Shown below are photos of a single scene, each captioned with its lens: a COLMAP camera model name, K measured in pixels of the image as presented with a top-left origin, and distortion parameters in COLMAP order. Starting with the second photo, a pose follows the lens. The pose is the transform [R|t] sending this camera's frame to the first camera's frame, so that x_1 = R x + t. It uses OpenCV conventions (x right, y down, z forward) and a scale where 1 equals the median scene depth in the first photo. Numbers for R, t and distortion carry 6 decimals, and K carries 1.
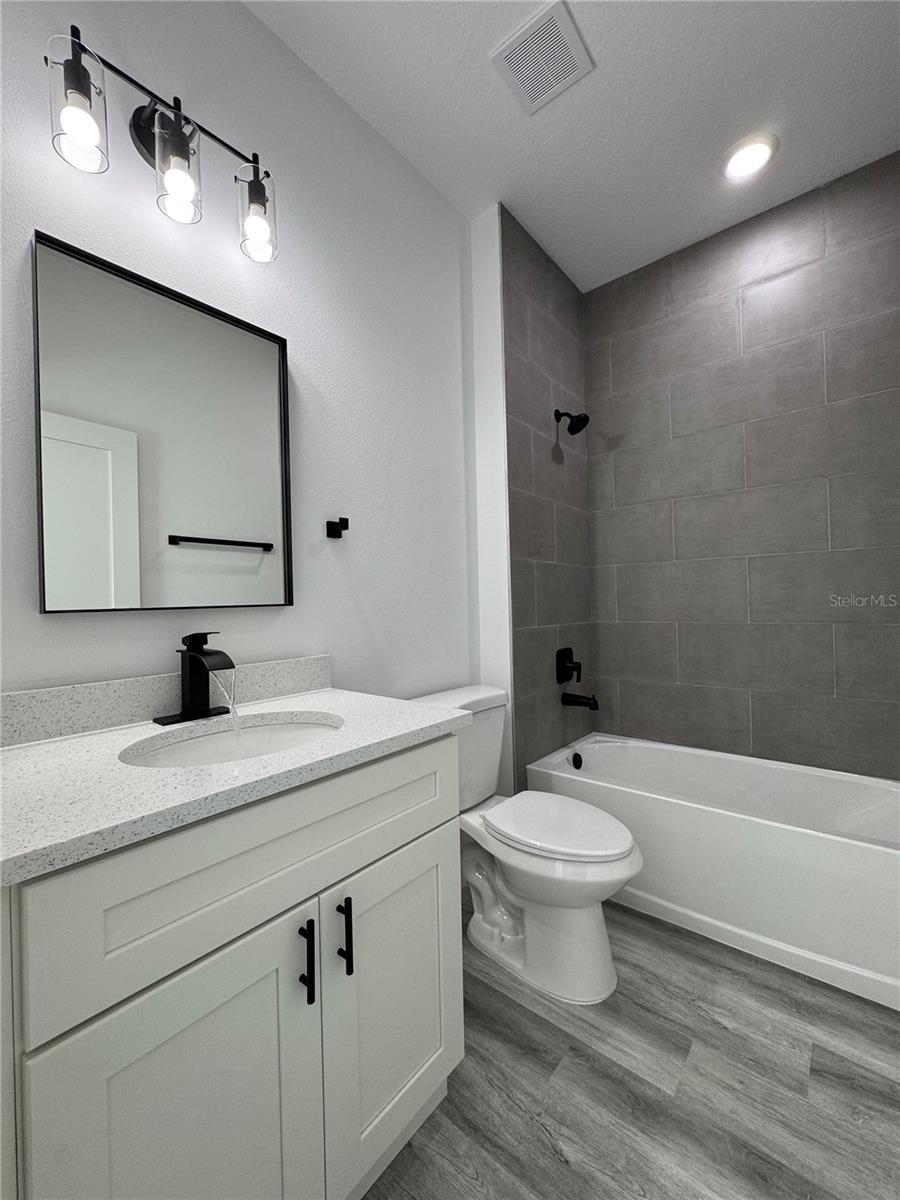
lens RADIAL K [[478.2, 0, 450.0], [0, 478.2, 600.0], [0, 0, 1]] dist [-0.002876, 0.000098]
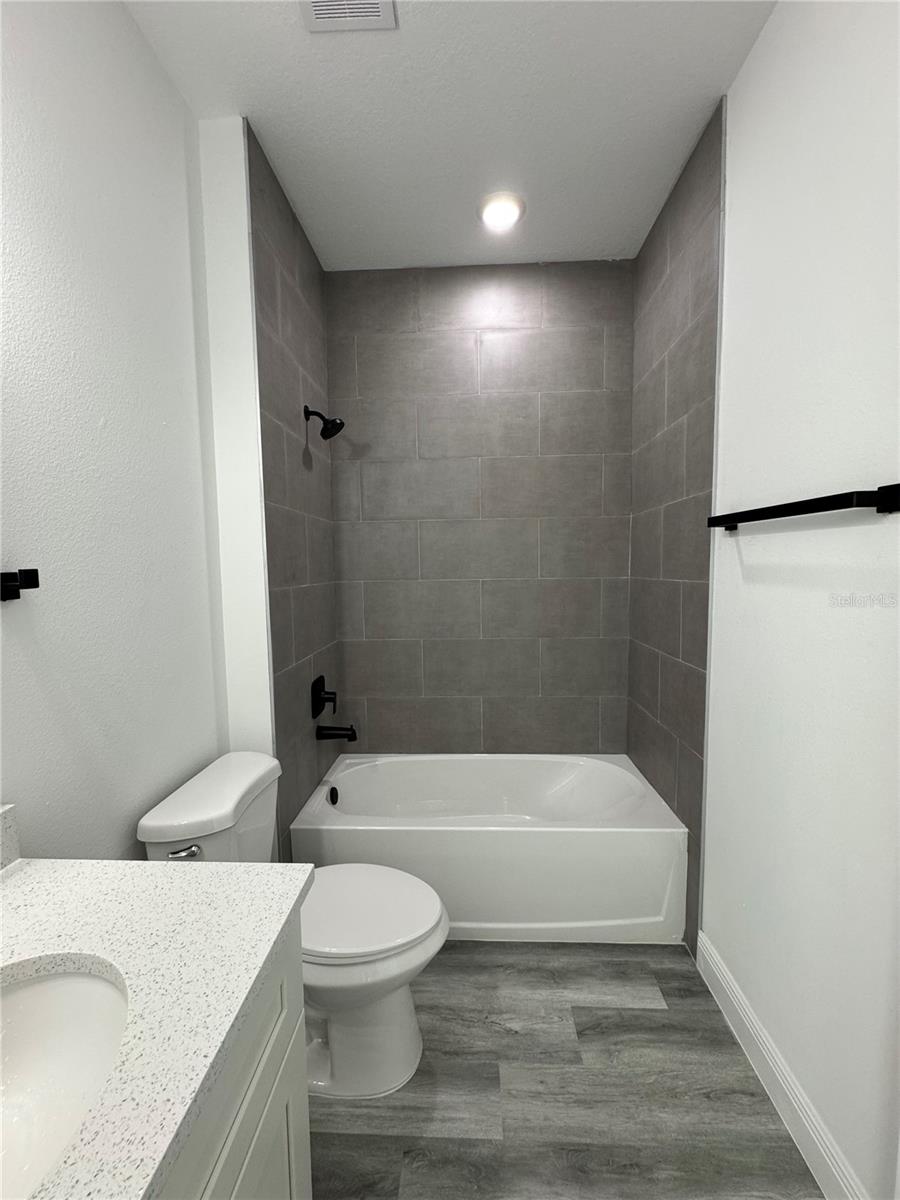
lens RADIAL K [[478.2, 0, 450.0], [0, 478.2, 600.0], [0, 0, 1]] dist [-0.002876, 0.000098]
pose [[0.792598, -0.038462, 0.608530, -0.128218], [-0.005569, 0.997510, 0.070300, -0.133291], [-0.609719, -0.059109, 0.790411, 0.169691]]
